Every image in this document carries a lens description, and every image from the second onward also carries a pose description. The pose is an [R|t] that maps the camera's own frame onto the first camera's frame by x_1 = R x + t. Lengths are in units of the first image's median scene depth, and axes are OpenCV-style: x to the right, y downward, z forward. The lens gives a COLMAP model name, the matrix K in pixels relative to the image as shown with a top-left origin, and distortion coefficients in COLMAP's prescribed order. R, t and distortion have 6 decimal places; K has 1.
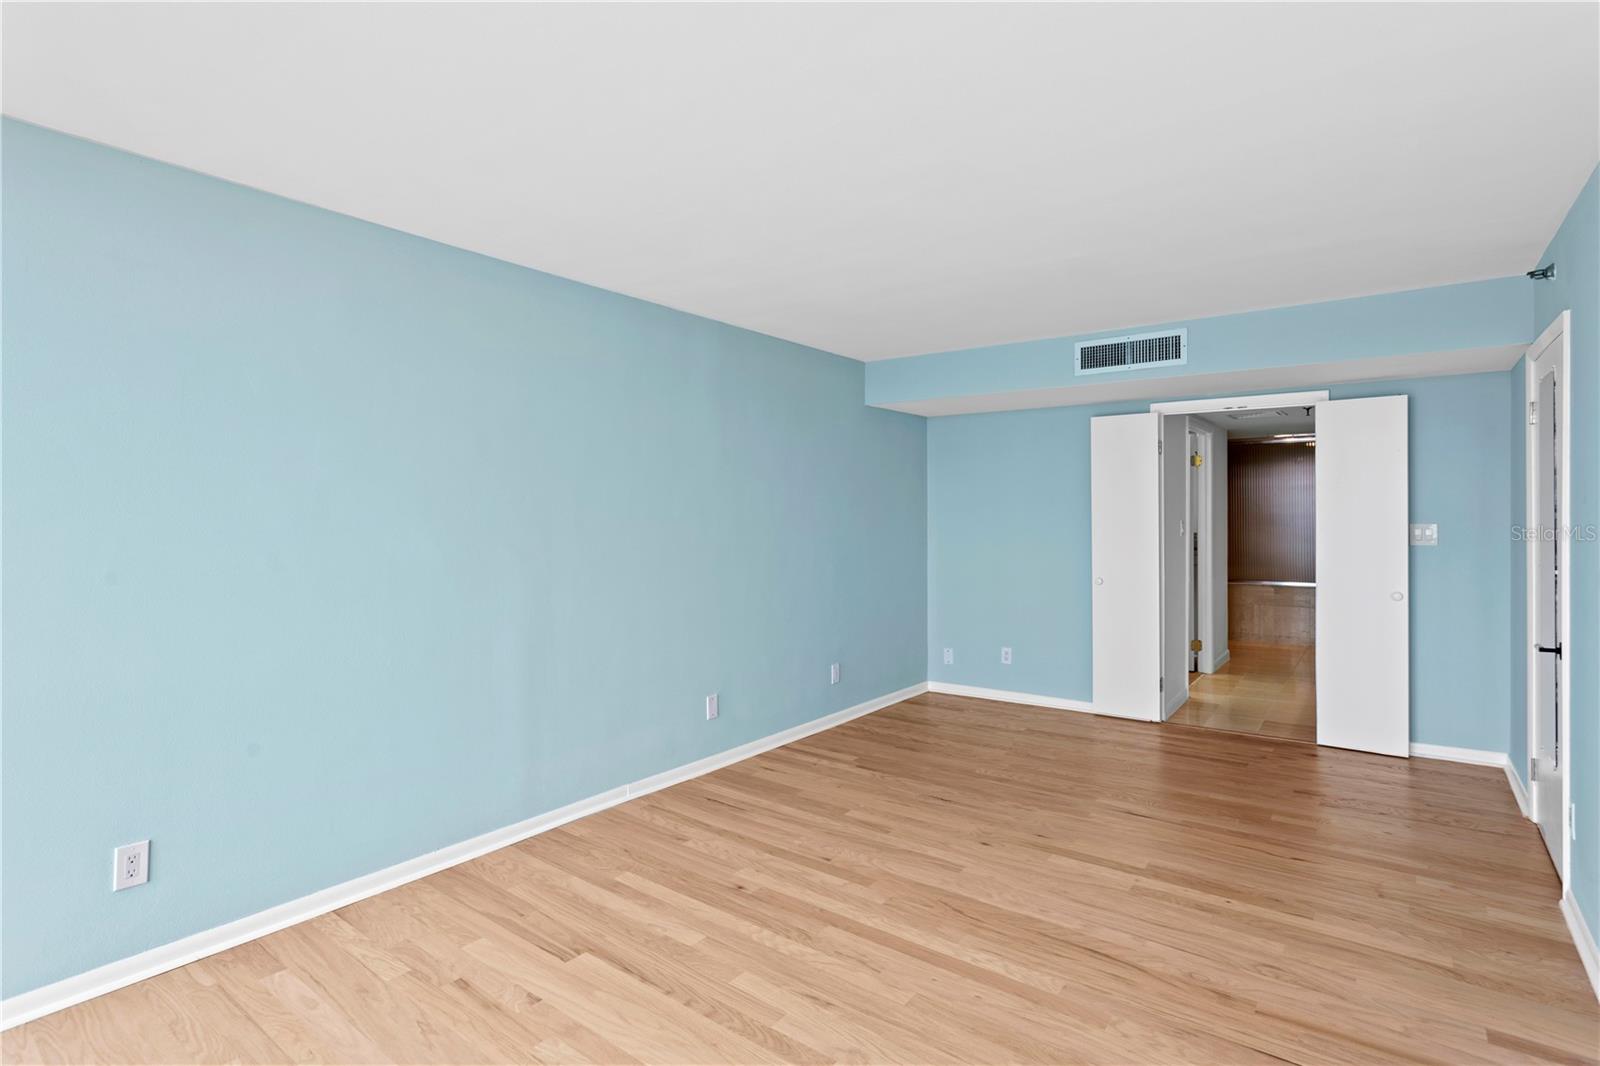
lens RADIAL K [[802.2, 0, 799.1], [0, 802.2, 520.9], [0, 0, 1]] dist [-0.004773, -0.000514]
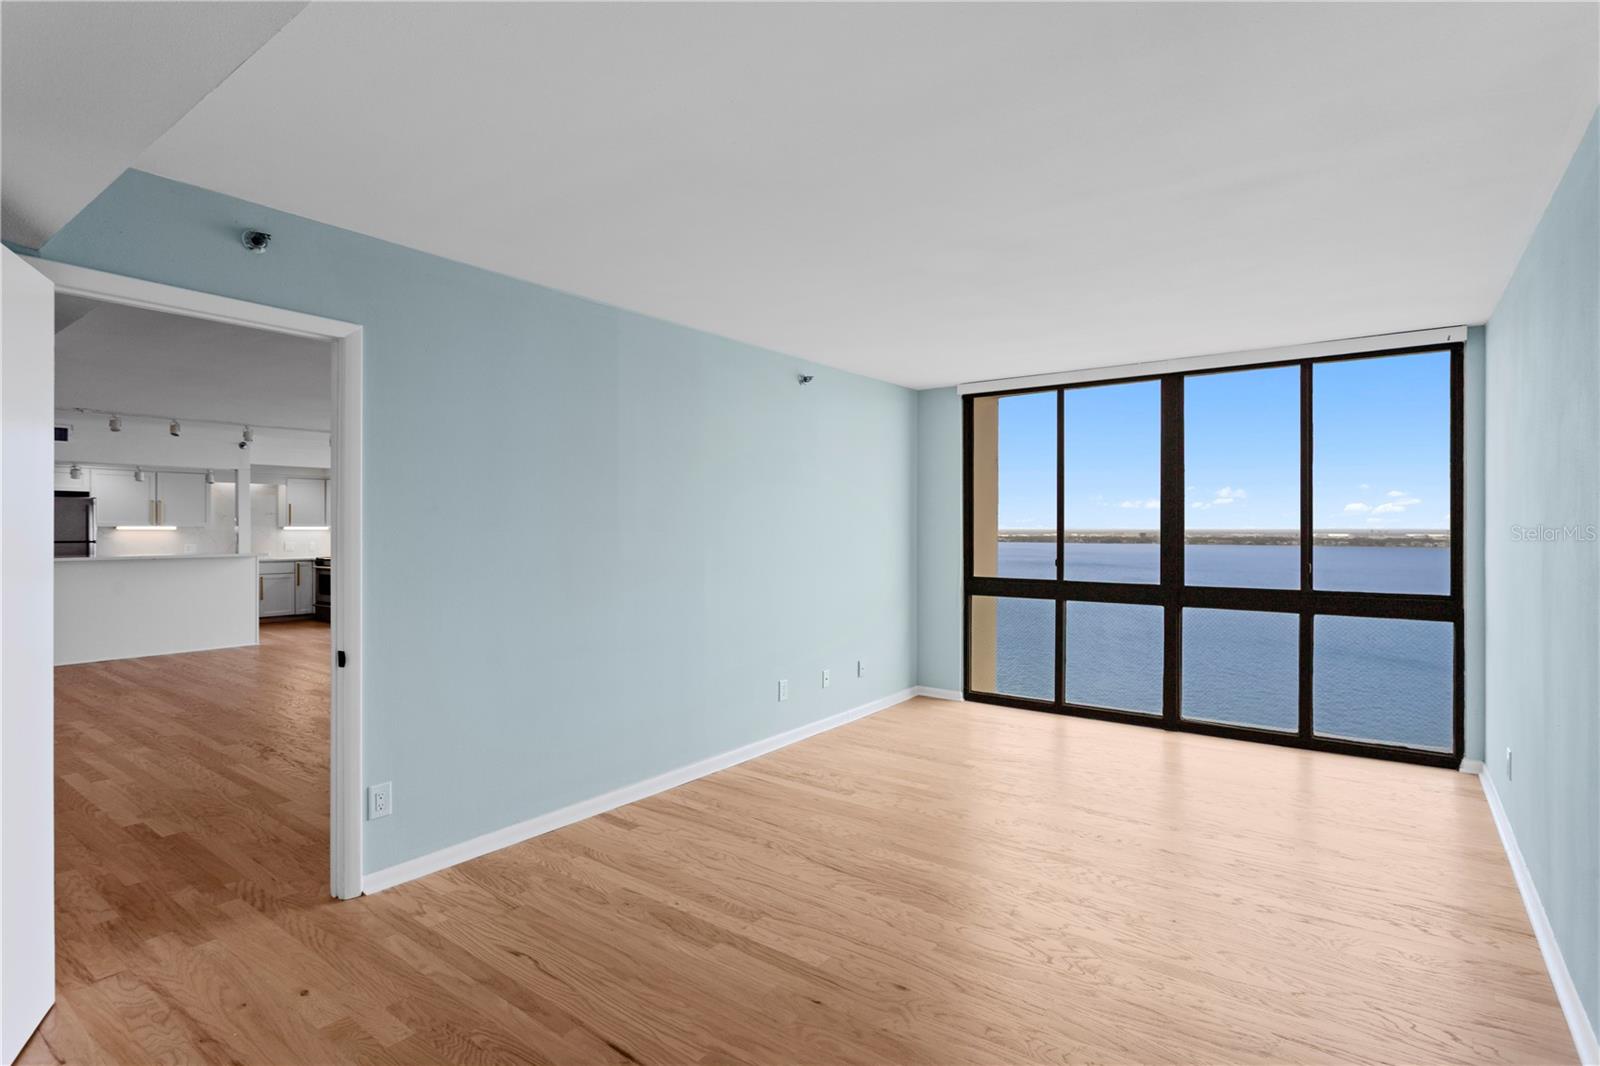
lens RADIAL K [[802.2, 0, 797.8], [0, 802.2, 531.7], [0, 0, 1]] dist [-0.004773, -0.000514]
pose [[-0.999993, -0.000630, -0.003736, 0.368899], [-0.000699, 0.999828, 0.018540, -0.014955], [0.003724, 0.018542, -0.999821, 1.915315]]
